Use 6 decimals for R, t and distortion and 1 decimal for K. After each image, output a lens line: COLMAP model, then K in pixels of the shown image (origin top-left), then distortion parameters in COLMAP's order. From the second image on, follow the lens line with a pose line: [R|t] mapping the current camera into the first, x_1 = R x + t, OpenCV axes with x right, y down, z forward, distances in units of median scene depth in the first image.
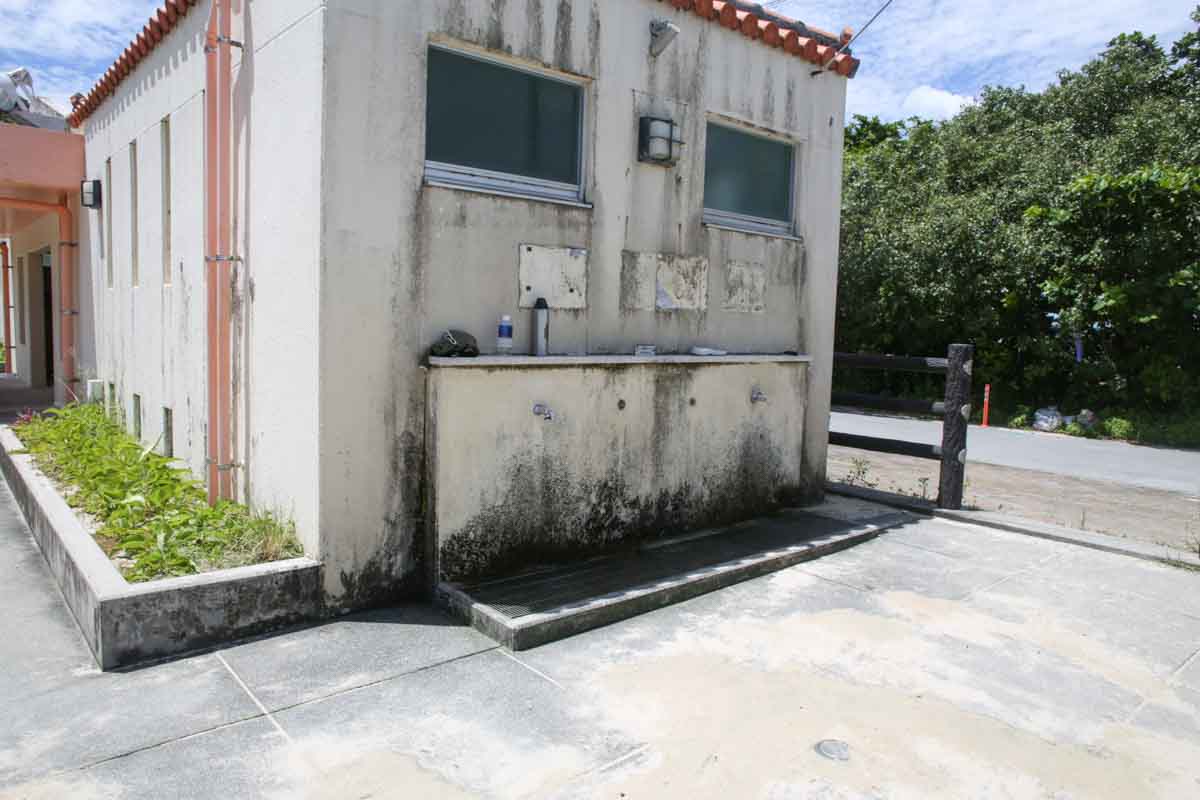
lens RADIAL K [[829.6, 0, 600.0], [0, 829.6, 400.0], [0, 0, 1]] dist [-0.070674, 0.071586]
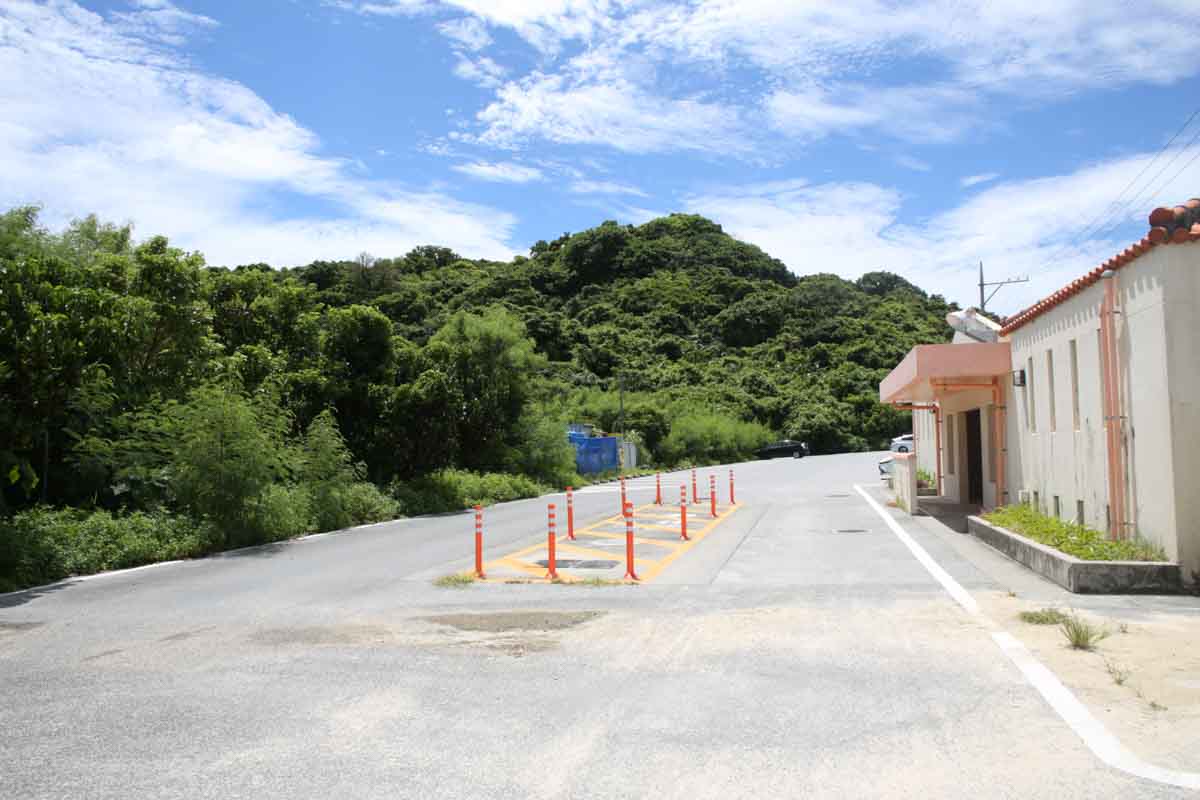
lens RADIAL K [[785.8, 0, 600.0], [0, 785.8, 400.0], [0, 0, 1]] dist [0.000603, 0.000681]
pose [[0.552377, -0.095678, -0.828085, 0.318162], [-0.046833, 0.988260, -0.145425, 0.090252], [0.832278, 0.119111, 0.541411, -0.793085]]
